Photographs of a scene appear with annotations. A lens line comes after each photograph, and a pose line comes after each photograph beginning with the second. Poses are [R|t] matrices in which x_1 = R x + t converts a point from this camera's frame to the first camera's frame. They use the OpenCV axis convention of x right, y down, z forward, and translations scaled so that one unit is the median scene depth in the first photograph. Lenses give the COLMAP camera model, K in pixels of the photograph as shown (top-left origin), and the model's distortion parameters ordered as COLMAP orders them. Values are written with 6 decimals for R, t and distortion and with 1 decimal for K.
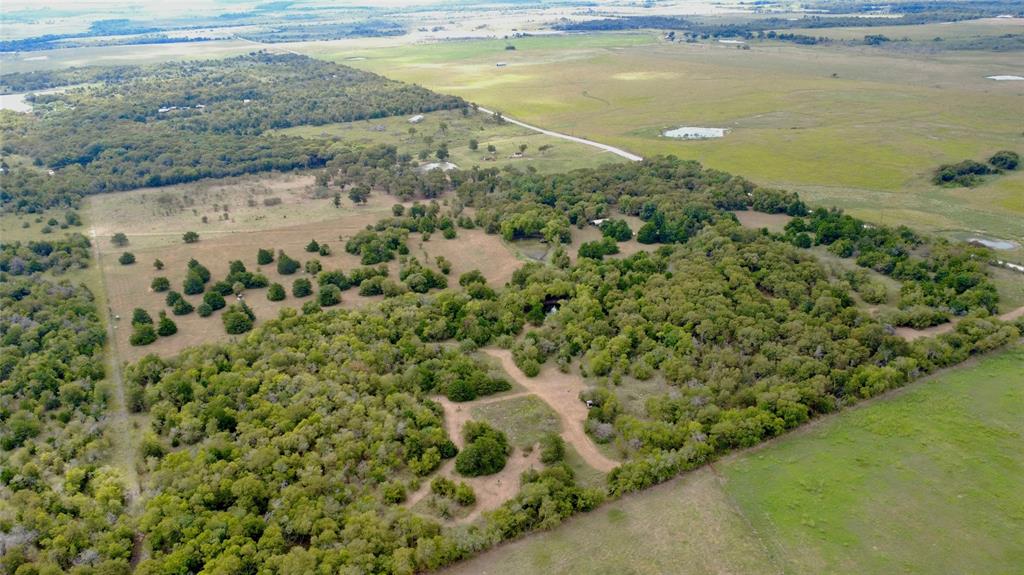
lens RADIAL K [[770.3, 0, 511.9], [0, 770.3, 288.2], [0, 0, 1]] dist [0.008092, -0.008026]
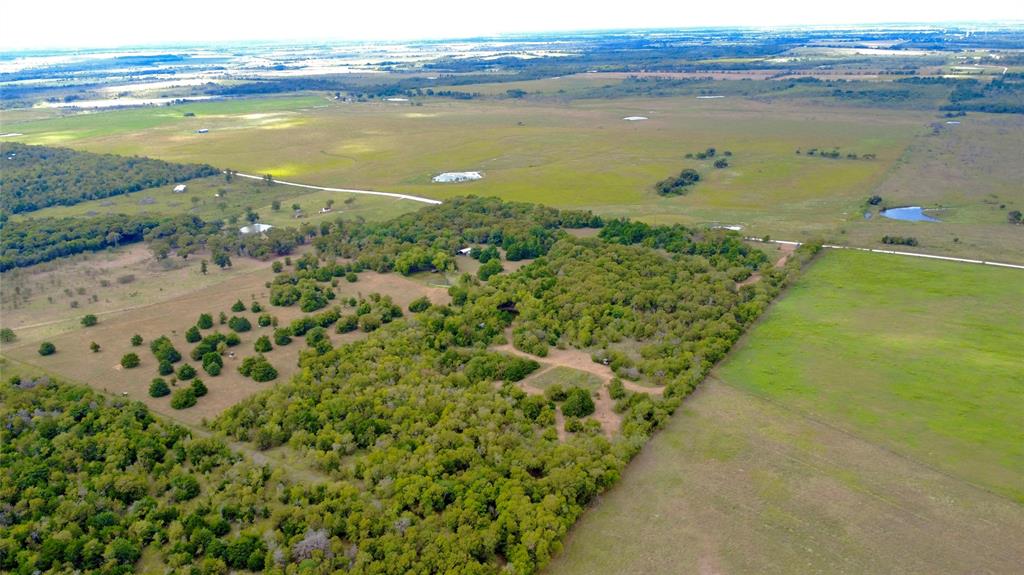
lens RADIAL K [[770.3, 0, 514.3], [0, 770.3, 286.8], [0, 0, 1]] dist [0.008092, -0.008026]
pose [[0.878190, -0.150605, 0.453982, -0.390211], [0.182659, 0.982797, -0.027303, 0.016278], [-0.442060, 0.106901, 0.890592, -0.101801]]
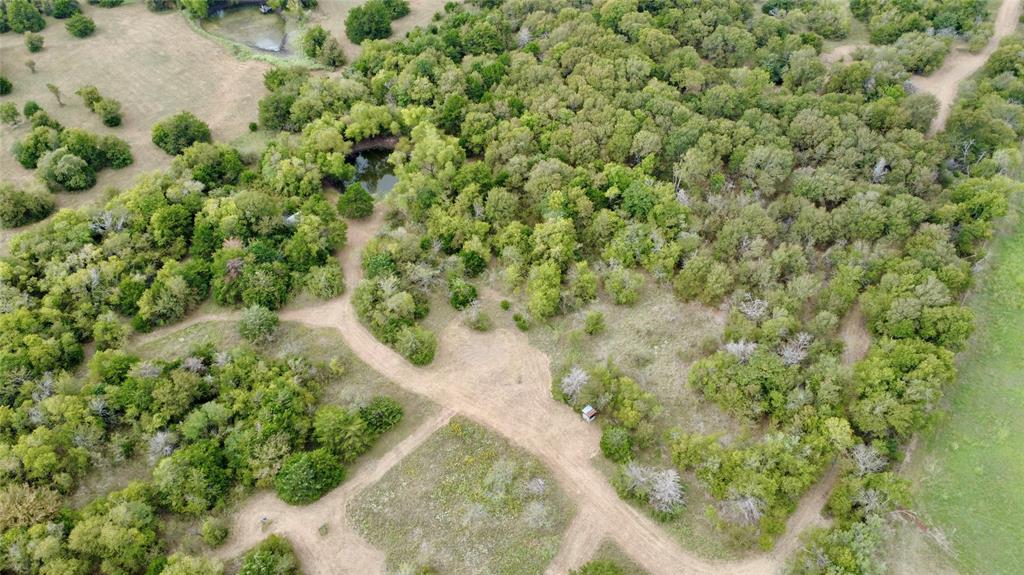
lens RADIAL K [[770.3, 0, 509.7], [0, 770.3, 285.4], [0, 0, 1]] dist [0.008092, -0.008026]
pose [[0.894622, -0.299706, 0.331404, -0.047399], [0.158312, 0.906179, 0.392144, -0.071900], [-0.417839, -0.298356, 0.858134, 0.379798]]
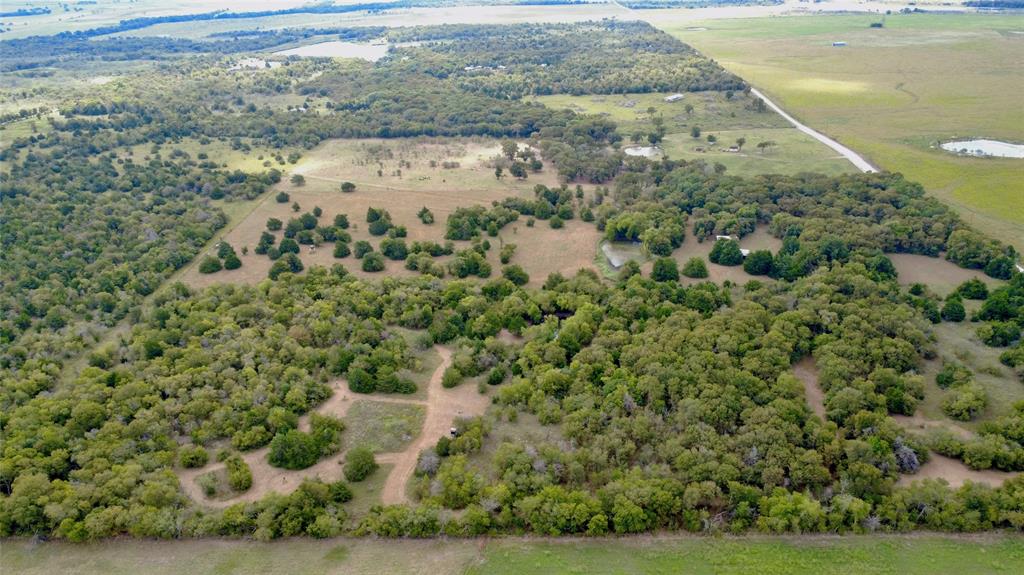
lens RADIAL K [[770.3, 0, 512.1], [0, 770.3, 287.9], [0, 0, 1]] dist [0.008092, -0.008026]
pose [[0.867363, 0.204472, -0.453731, 0.324527], [-0.186165, 0.978815, 0.085223, -0.064254], [0.461545, 0.010550, 0.887054, 0.133885]]
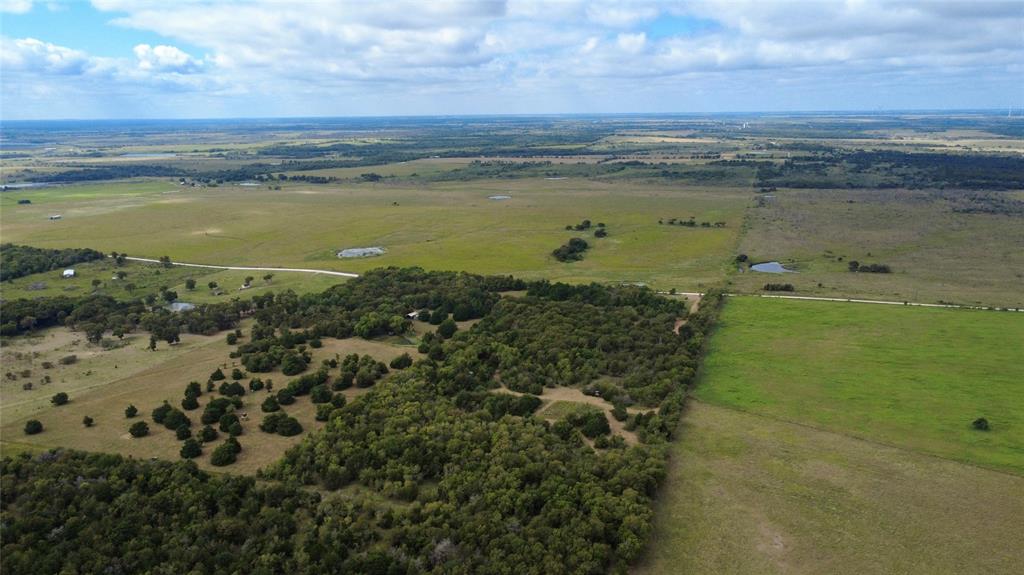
lens RADIAL K [[770.3, 0, 515.0], [0, 770.3, 285.1], [0, 0, 1]] dist [0.008092, -0.008026]
pose [[0.741398, -0.133581, 0.657636, -0.617454], [0.249418, 0.964637, -0.085246, 0.018198], [-0.622993, 0.227228, 0.748497, -0.071915]]
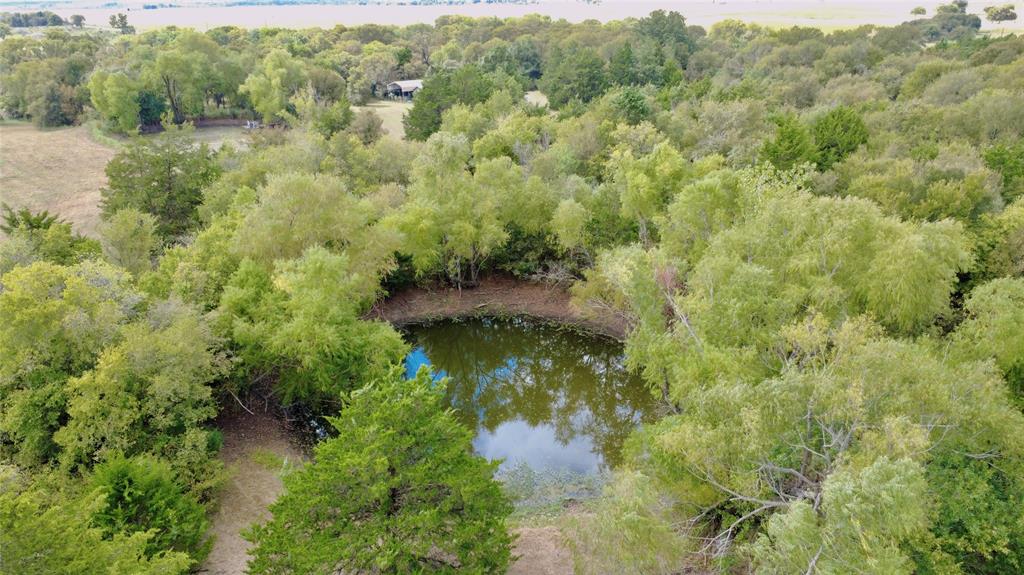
lens RADIAL K [[770.3, 0, 508.5], [0, 770.3, 283.9], [0, 0, 1]] dist [0.008092, -0.008026]
pose [[0.918806, -0.123059, 0.375037, 0.012296], [0.137480, 0.990434, -0.011827, 0.013641], [-0.369994, 0.062427, 0.926935, 0.697008]]
